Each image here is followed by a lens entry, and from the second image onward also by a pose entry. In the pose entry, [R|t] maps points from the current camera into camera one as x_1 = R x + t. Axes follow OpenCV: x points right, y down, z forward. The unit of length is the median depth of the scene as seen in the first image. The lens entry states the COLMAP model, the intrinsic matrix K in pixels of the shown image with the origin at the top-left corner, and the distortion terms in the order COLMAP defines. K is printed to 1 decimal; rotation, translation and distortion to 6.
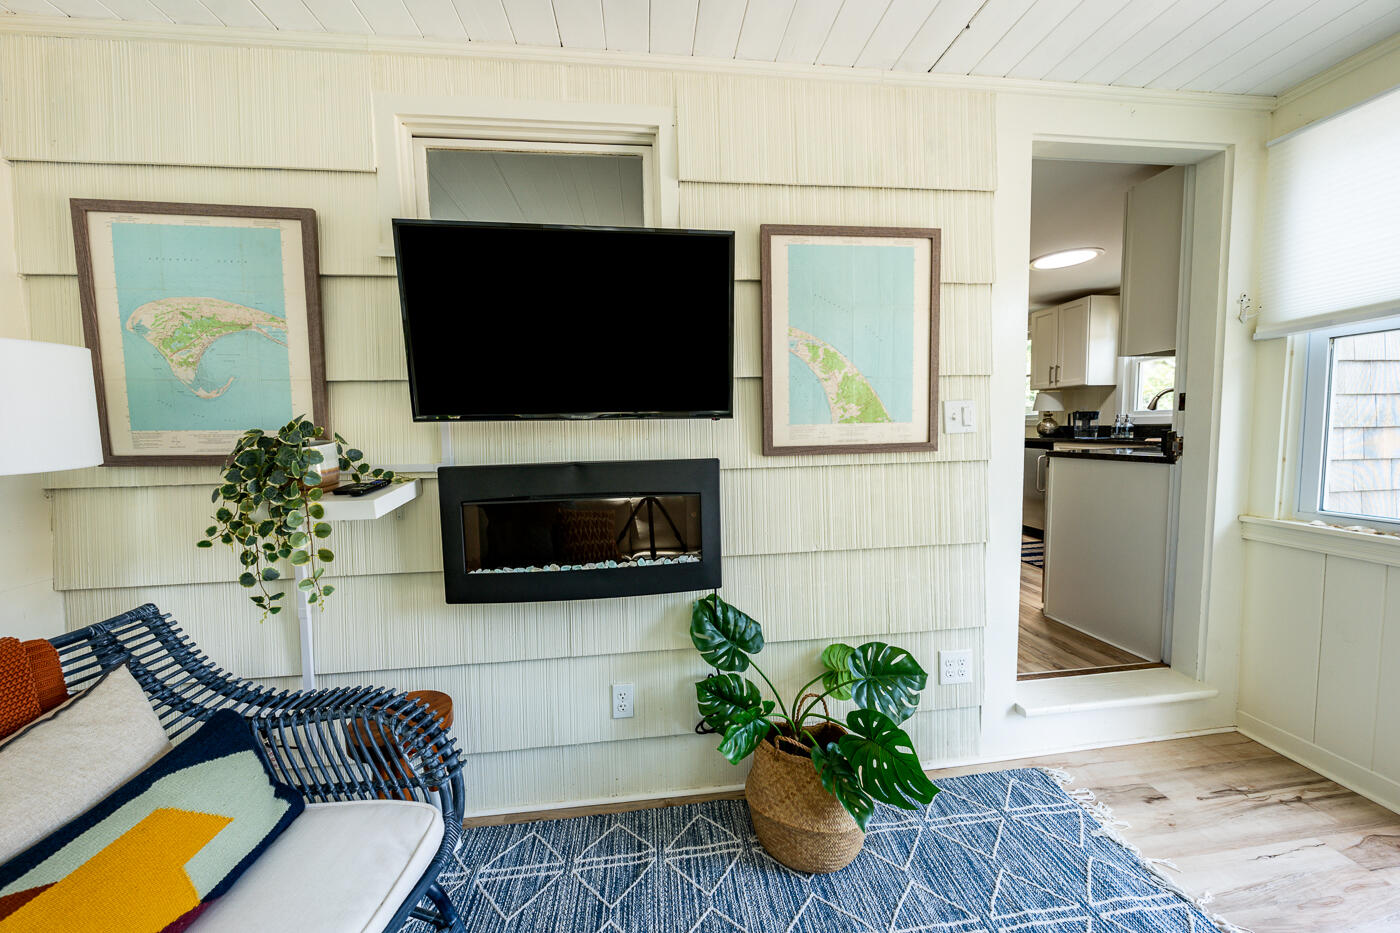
lens RADIAL K [[477.9, 0, 693.2], [0, 477.9, 461.5], [0, 0, 1]] dist [-0.000353, 0.000253]
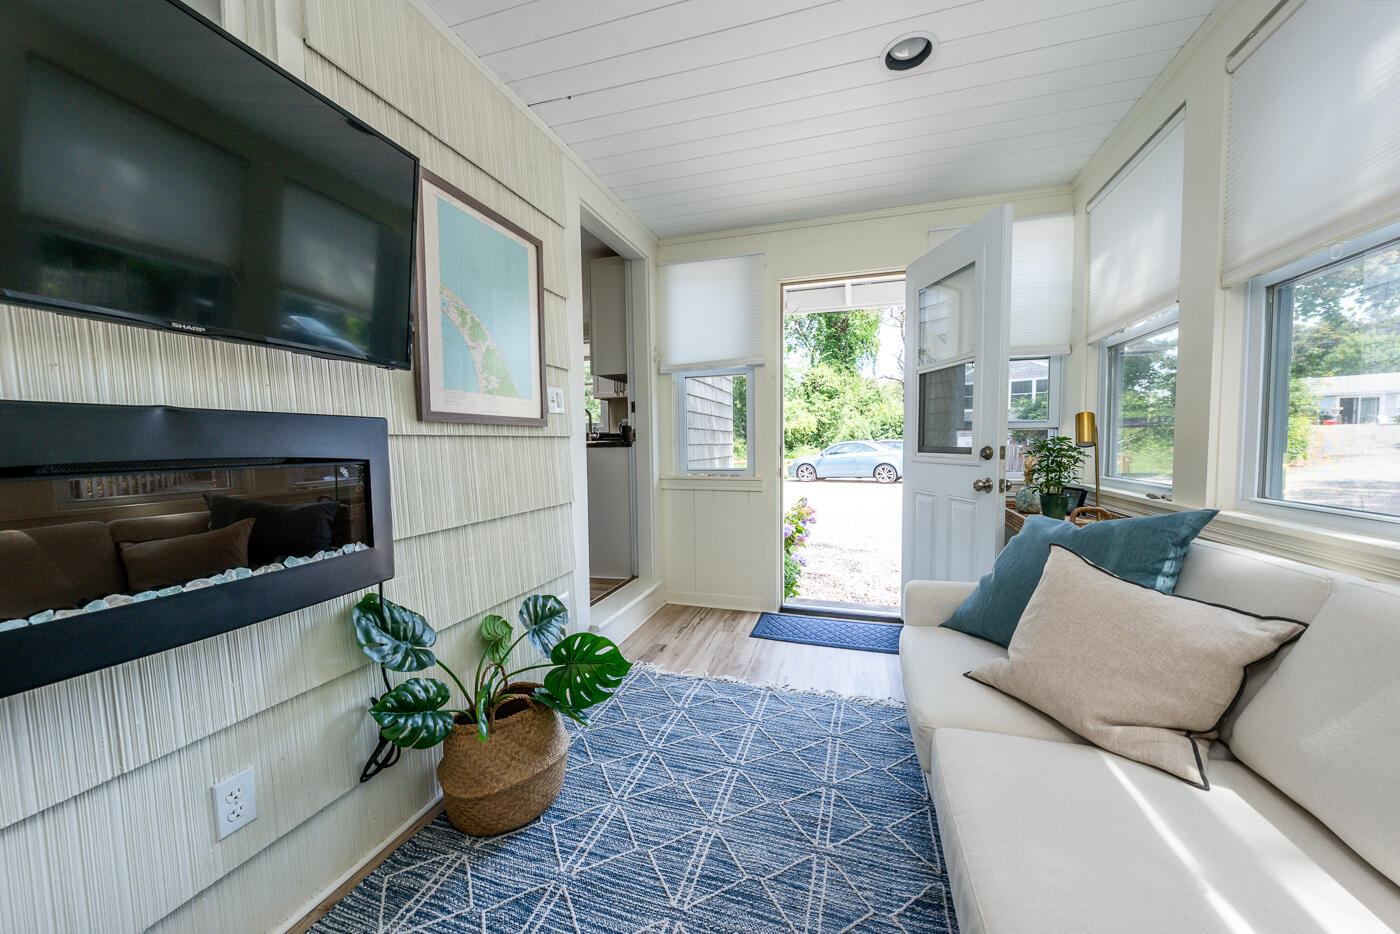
lens RADIAL K [[504.5, 0, 700.0], [0, 504.5, 467.0], [0, 0, 1]] dist [-0.000224, -0.000032]
pose [[0.405252, -0.025919, 0.913838, -0.500515], [0.068866, 0.997623, -0.002244, 0.111321], [-0.911608, 0.063842, 0.406074, 0.159345]]
